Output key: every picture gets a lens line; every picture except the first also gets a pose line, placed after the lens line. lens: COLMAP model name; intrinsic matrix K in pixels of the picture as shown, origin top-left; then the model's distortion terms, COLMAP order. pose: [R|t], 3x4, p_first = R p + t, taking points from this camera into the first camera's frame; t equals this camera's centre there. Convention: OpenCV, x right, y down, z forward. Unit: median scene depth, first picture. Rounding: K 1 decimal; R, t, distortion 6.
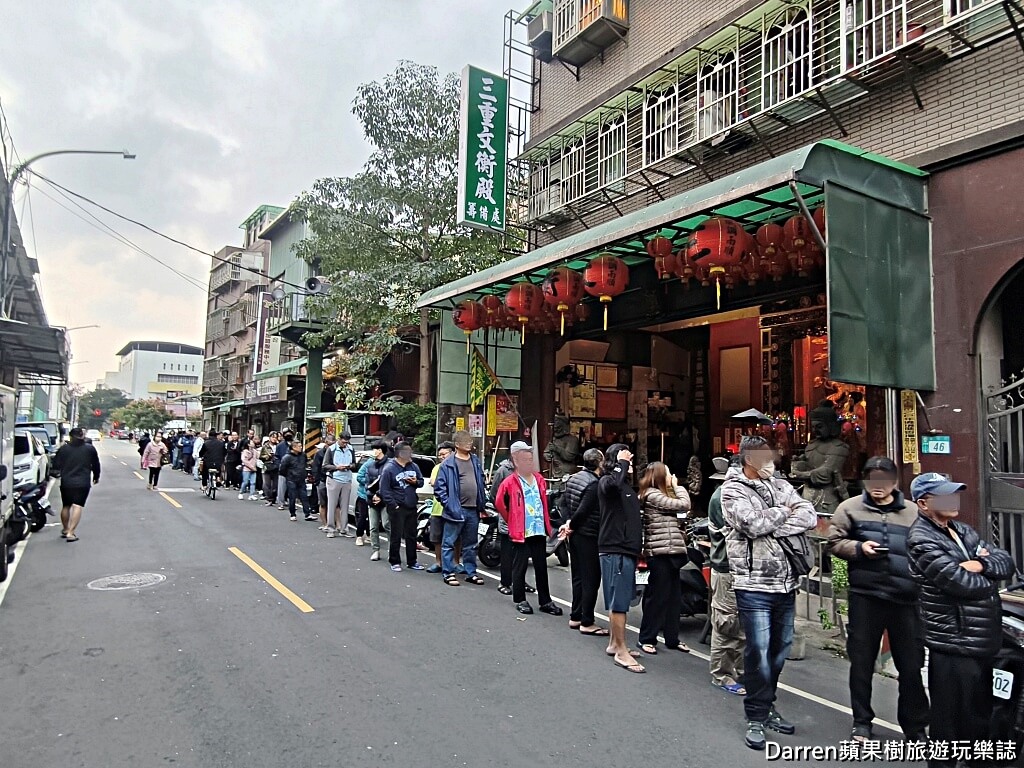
lens RADIAL K [[676.3, 0, 512.0], [0, 676.3, 384.0], [0, 0, 1]] dist [-0.004175, -0.006847]
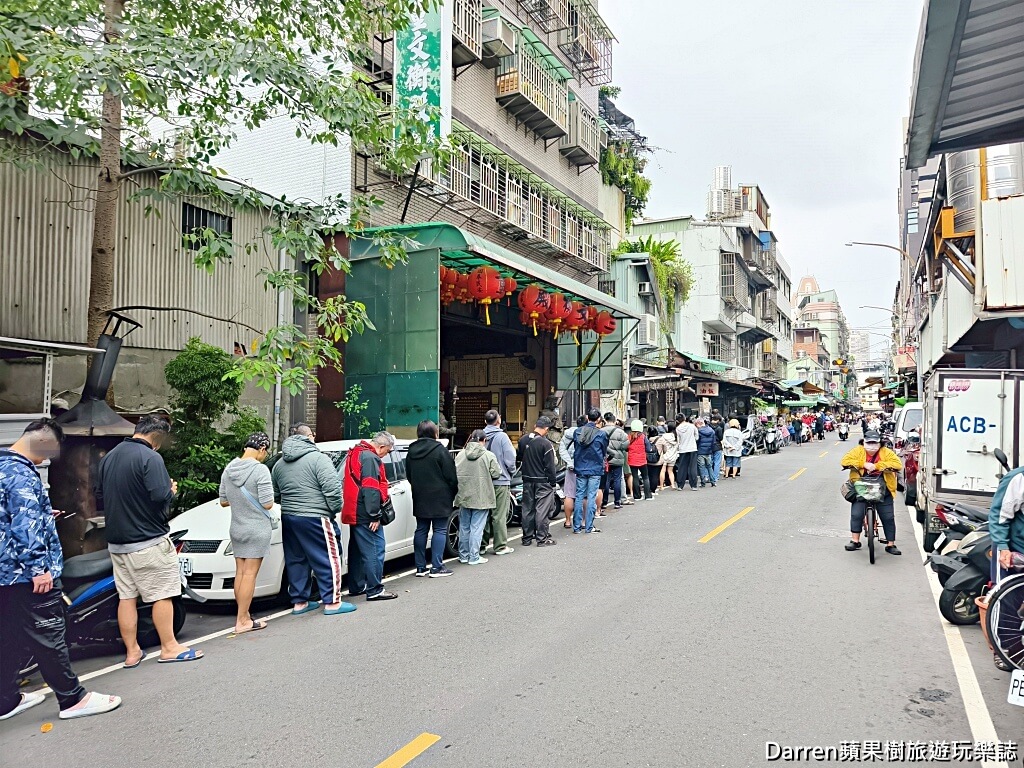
lens RADIAL K [[683.3, 0, 536.0], [0, 683.3, 381.4], [0, 0, 1]] dist [0.047260, -0.041027]
pose [[-0.528912, 0.014195, 0.848558, -0.962310], [-0.078865, 0.994712, -0.065797, 0.090541], [-0.845005, -0.101722, -0.524995, 1.551685]]
